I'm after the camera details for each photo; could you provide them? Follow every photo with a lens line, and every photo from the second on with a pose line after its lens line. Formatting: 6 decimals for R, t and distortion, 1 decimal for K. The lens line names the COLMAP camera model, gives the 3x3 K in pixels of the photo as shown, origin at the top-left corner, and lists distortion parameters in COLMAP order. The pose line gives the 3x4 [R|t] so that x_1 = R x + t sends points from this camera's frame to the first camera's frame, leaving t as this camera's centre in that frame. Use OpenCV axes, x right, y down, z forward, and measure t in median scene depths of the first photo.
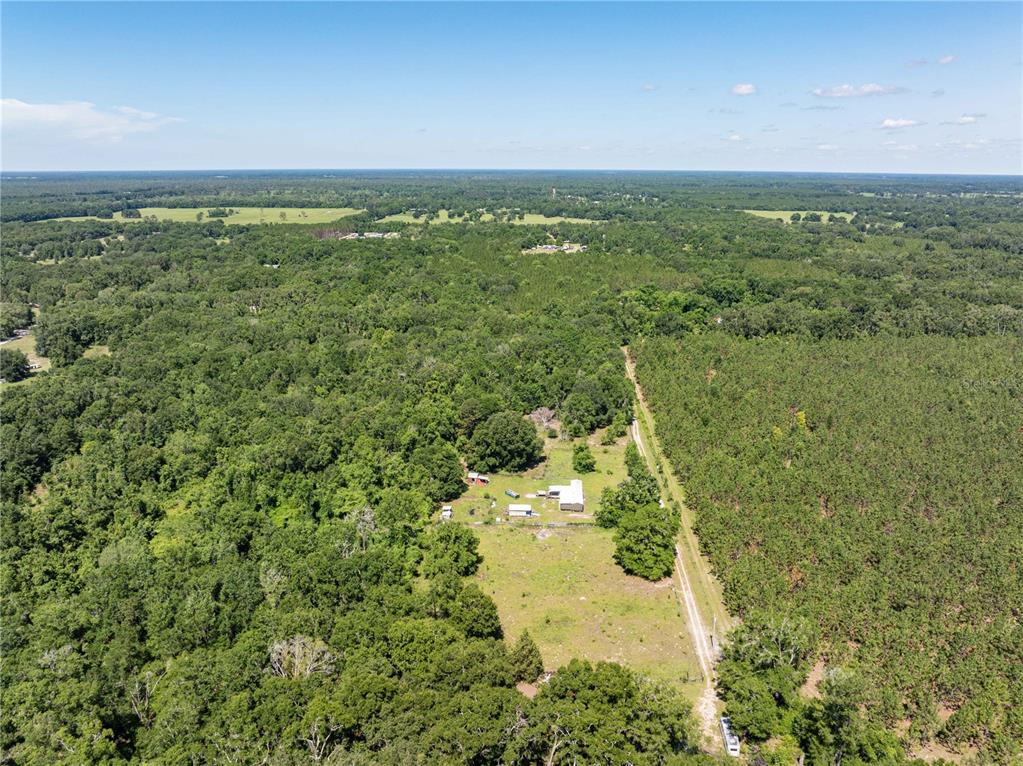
lens RADIAL K [[721.9, 0, 509.9], [0, 721.9, 380.6], [0, 0, 1]] dist [-0.045790, 0.015097]
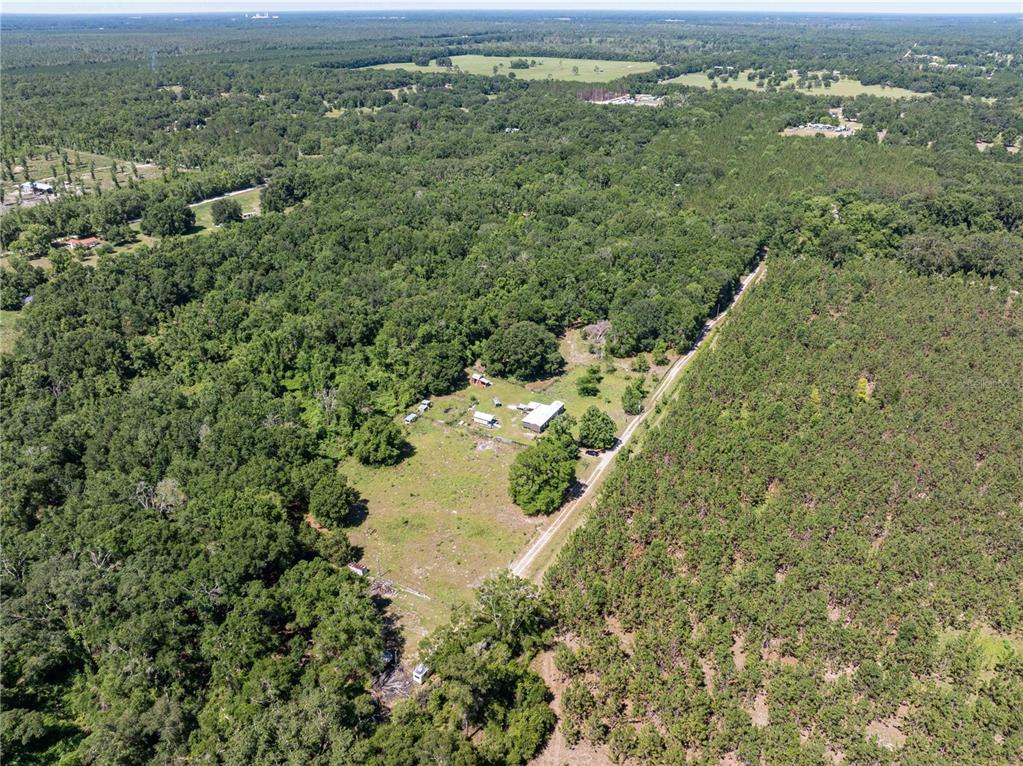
lens RADIAL K [[721.9, 0, 509.0], [0, 721.9, 387.2], [0, 0, 1]] dist [-0.045790, 0.015097]
pose [[0.897006, 0.205243, -0.391478, 0.345800], [-0.122416, 0.966370, 0.226151, -0.083935], [0.424728, -0.154936, 0.891964, 0.055335]]
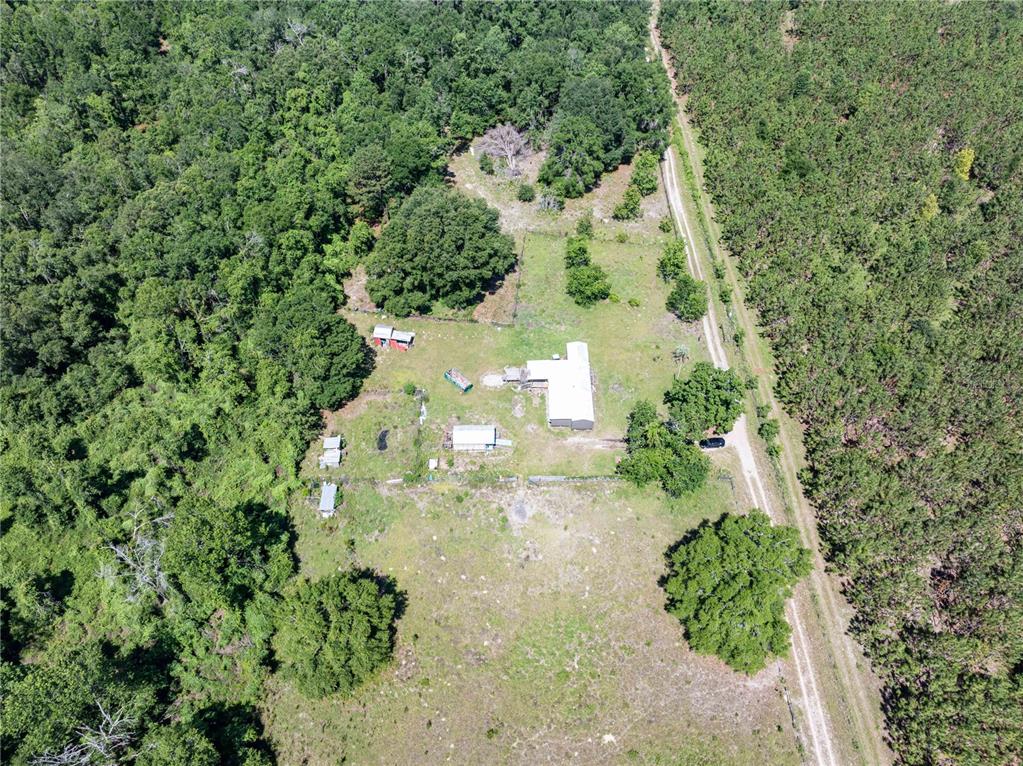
lens RADIAL K [[721.9, 0, 510.7], [0, 721.9, 379.8], [0, 0, 1]] dist [-0.045790, 0.015097]
pose [[0.997668, -0.044691, 0.051580, 0.011769], [0.009338, 0.838054, 0.545507, -0.106794], [-0.067606, -0.543753, 0.836518, 0.445275]]
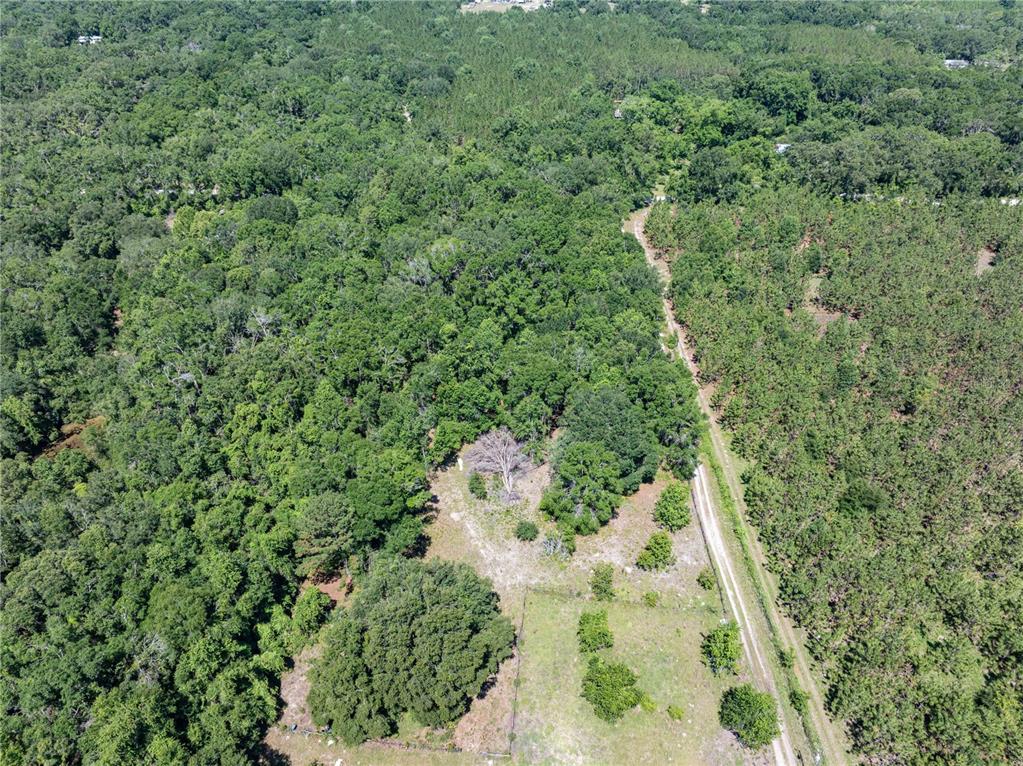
lens RADIAL K [[721.9, 0, 509.0], [0, 721.9, 375.7], [0, 0, 1]] dist [-0.045790, 0.015097]
pose [[0.997594, -0.031909, 0.061541, 0.023691], [0.010902, 0.948935, 0.315282, -0.153532], [-0.068459, -0.313853, 0.947000, 0.595569]]
